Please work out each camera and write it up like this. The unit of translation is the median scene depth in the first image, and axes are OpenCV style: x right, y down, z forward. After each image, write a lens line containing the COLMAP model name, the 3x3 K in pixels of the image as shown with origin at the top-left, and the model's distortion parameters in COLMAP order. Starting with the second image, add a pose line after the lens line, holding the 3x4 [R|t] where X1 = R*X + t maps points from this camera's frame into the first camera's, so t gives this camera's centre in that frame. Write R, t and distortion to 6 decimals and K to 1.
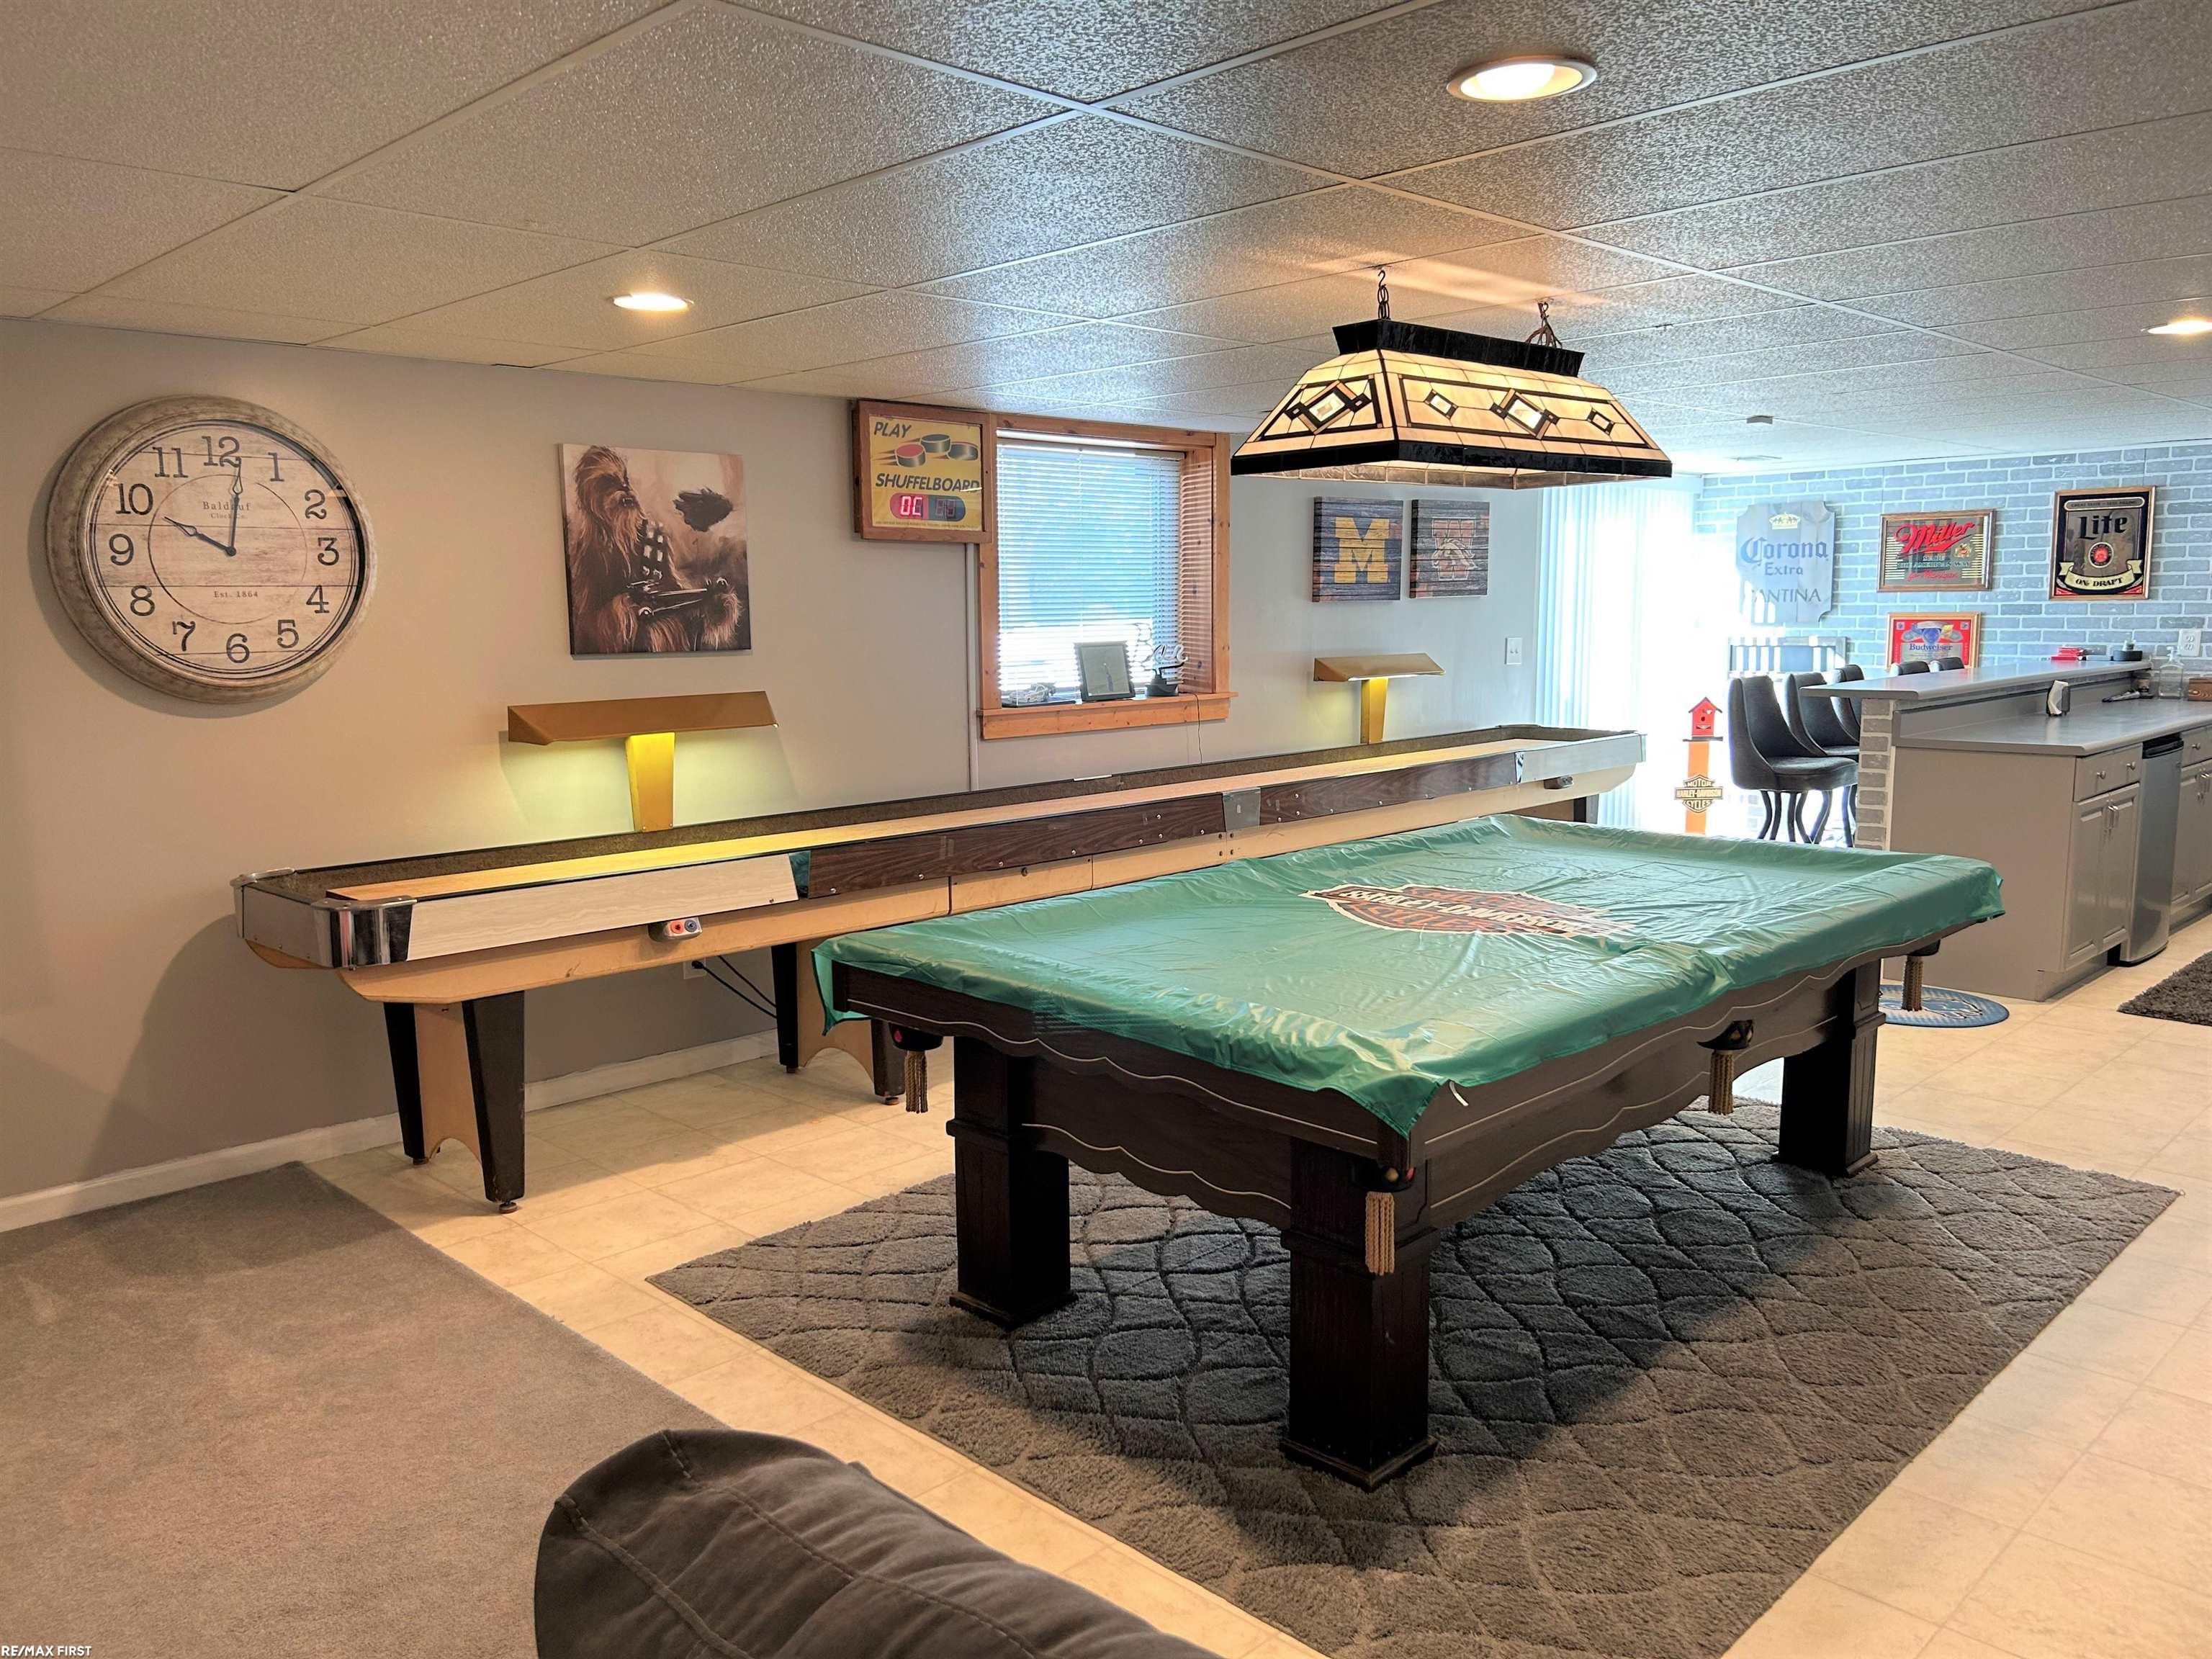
lens RADIAL K [[1676.9, 0, 1104.1], [0, 1676.9, 822.8], [0, 0, 1]] dist [0.022022, -0.003381]
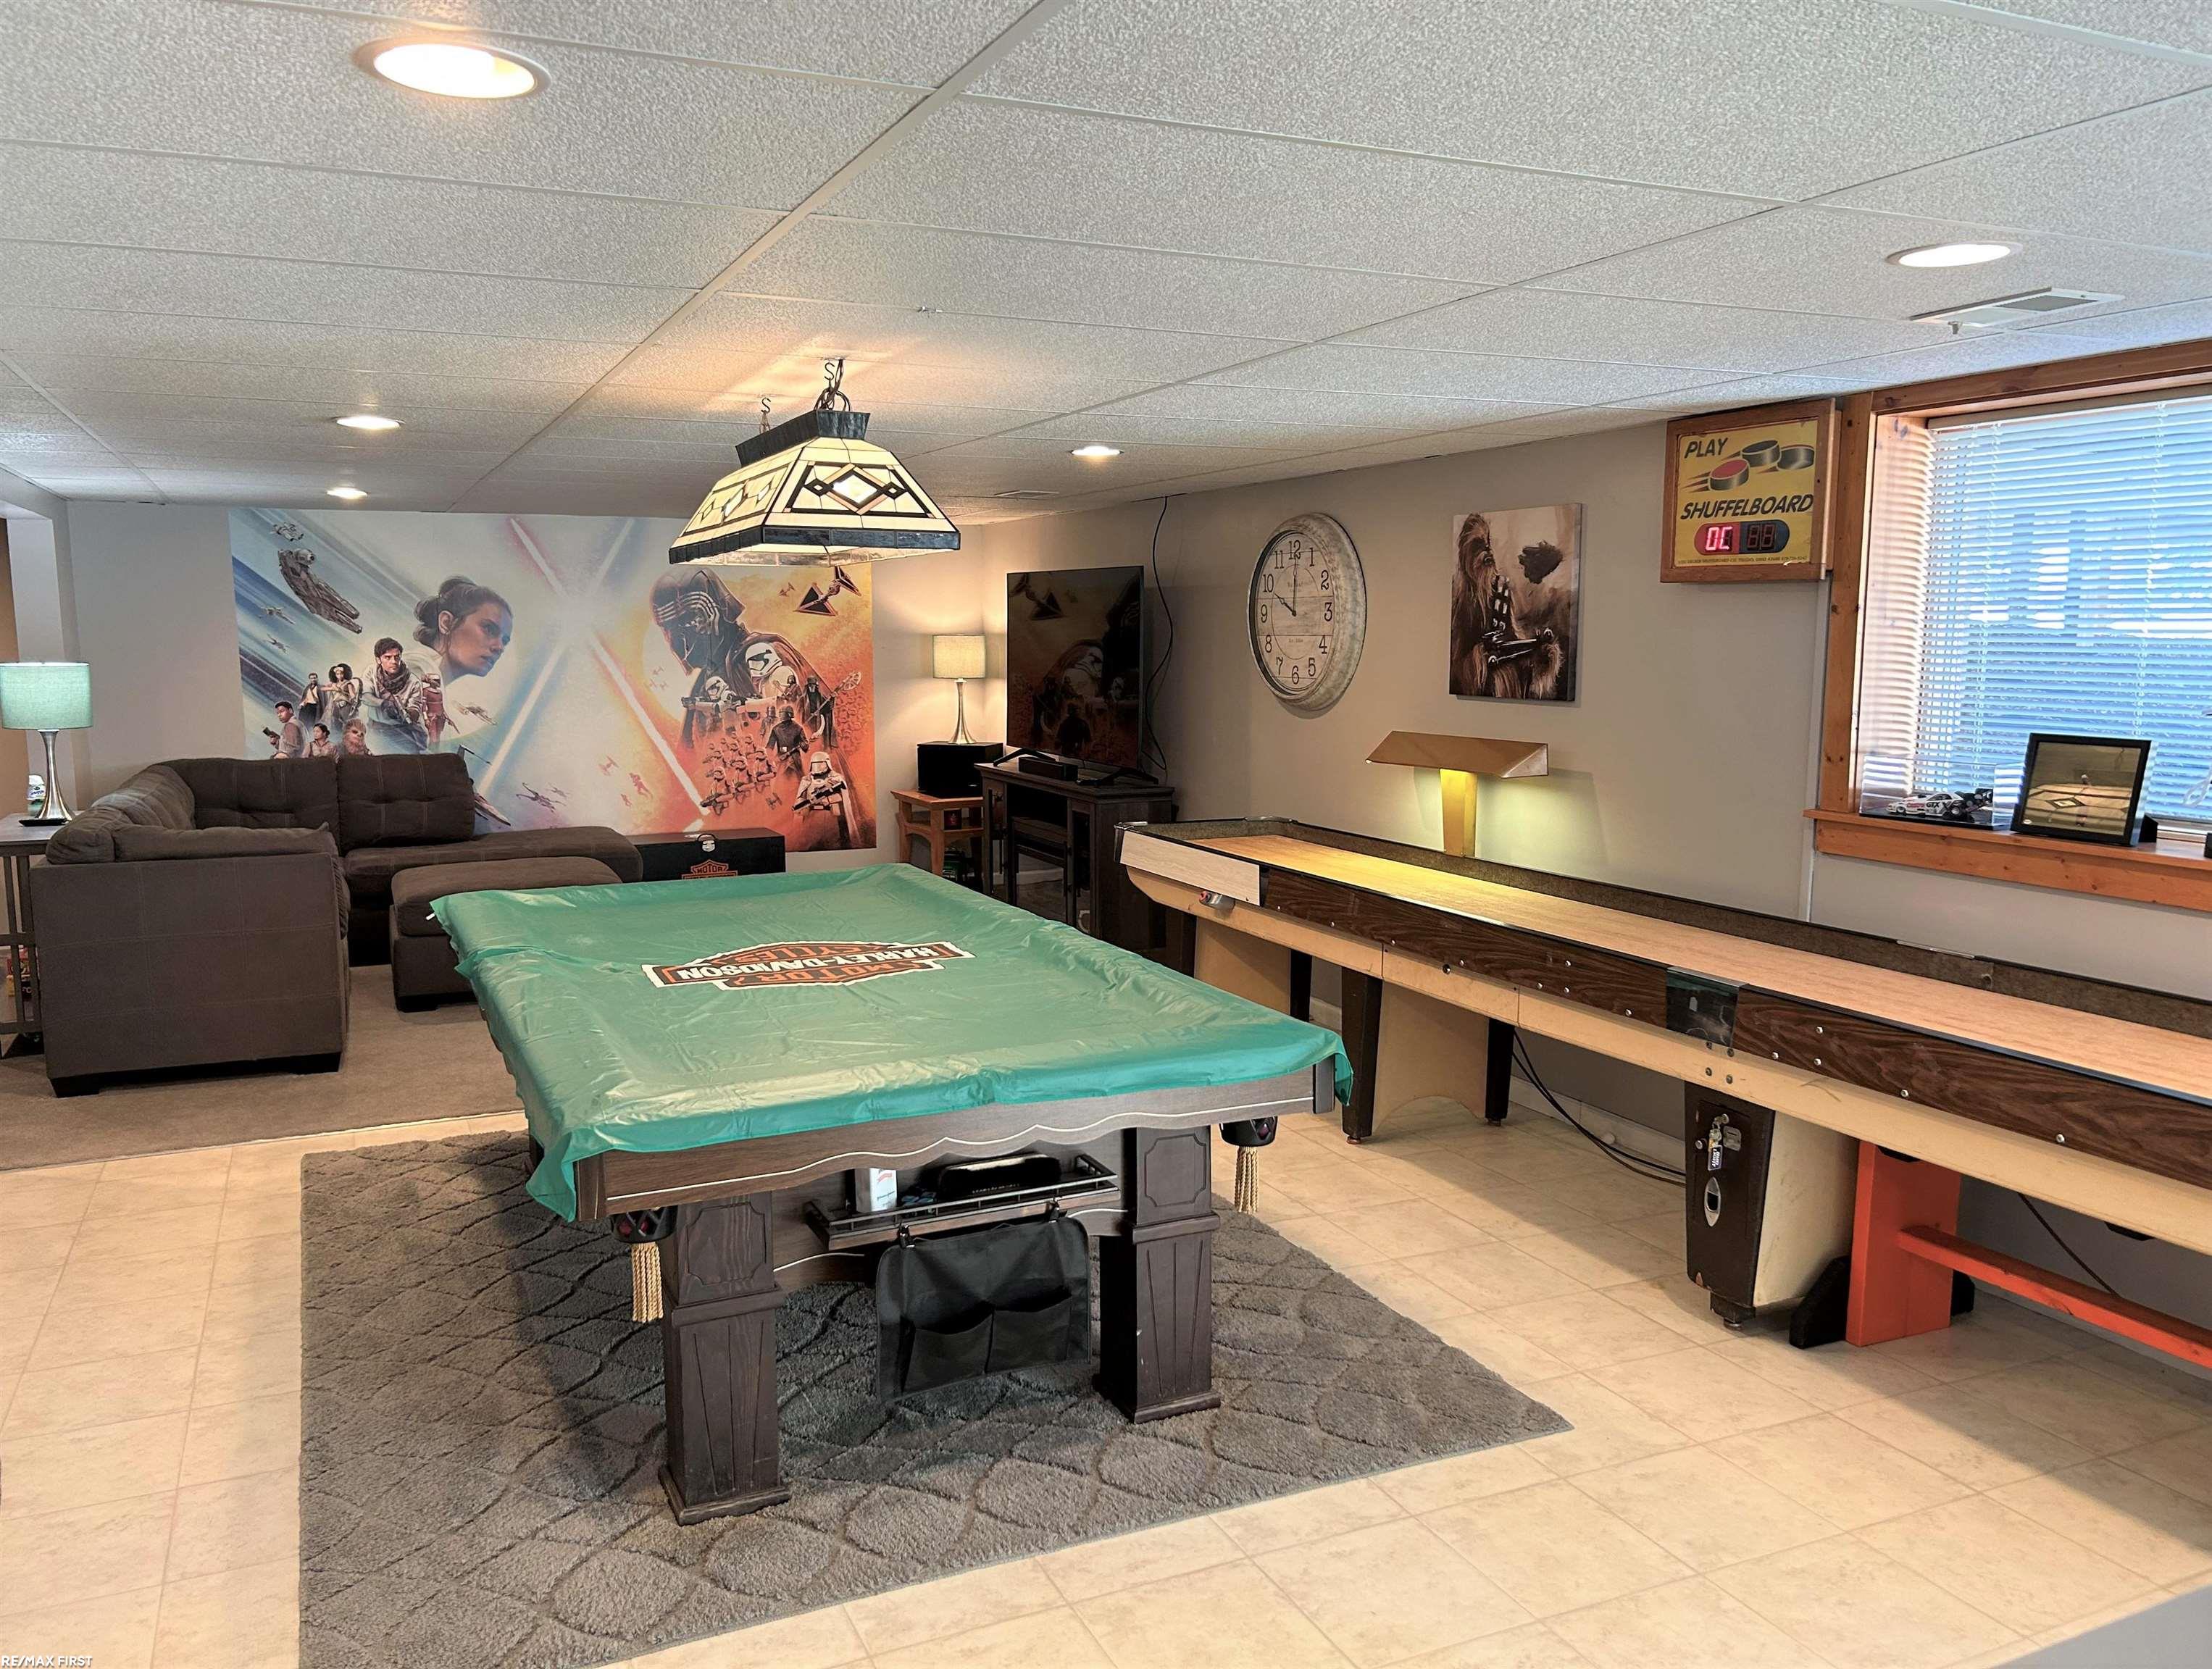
lens RADIAL K [[1689.9, 0, 1101.7], [0, 1689.9, 846.9], [0, 0, 1]] dist [-0.000835, -0.002575]
pose [[-0.340467, 0.125260, -0.931876, 1.120458], [-0.125708, 0.976125, 0.177136, -0.222470], [0.931815, 0.177453, -0.316592, 1.486200]]
